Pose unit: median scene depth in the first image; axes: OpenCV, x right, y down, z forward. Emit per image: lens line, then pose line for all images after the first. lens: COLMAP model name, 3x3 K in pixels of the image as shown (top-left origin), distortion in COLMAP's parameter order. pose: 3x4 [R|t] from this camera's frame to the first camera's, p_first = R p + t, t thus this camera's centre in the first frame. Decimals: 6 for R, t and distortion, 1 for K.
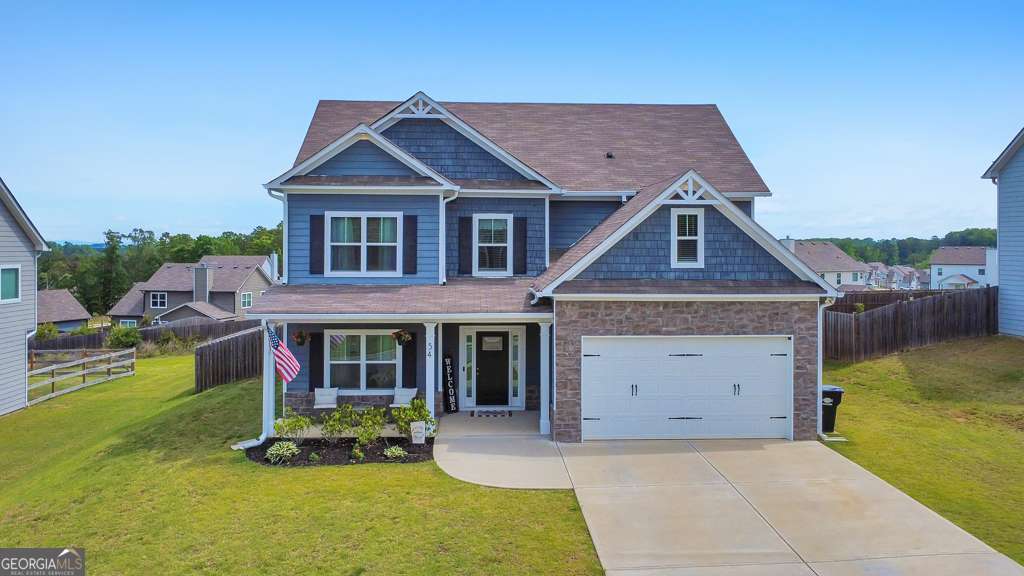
lens RADIAL K [[774.2, 0, 512.0], [0, 774.2, 288.0], [0, 0, 1]] dist [0.003003, -0.004165]
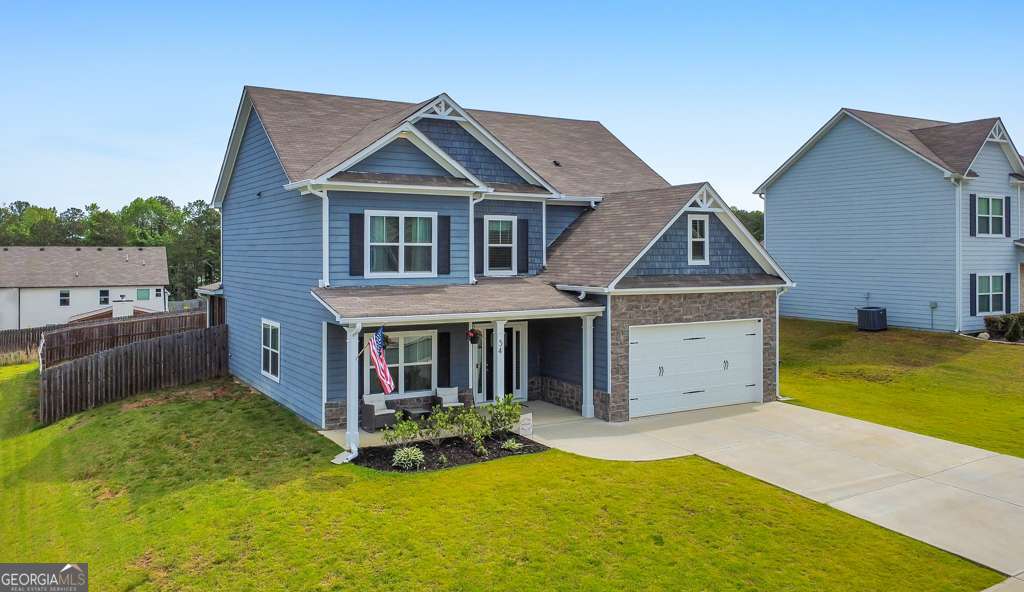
lens RADIAL K [[780.2, 0, 512.0], [0, 780.2, 296.0], [0, 0, 1]] dist [-0.001608, 0.000041]
pose [[0.893042, -0.027644, 0.449124, -0.512996], [0.024211, 0.999617, 0.013387, -0.001164], [-0.449322, -0.001082, 0.893369, 0.055479]]
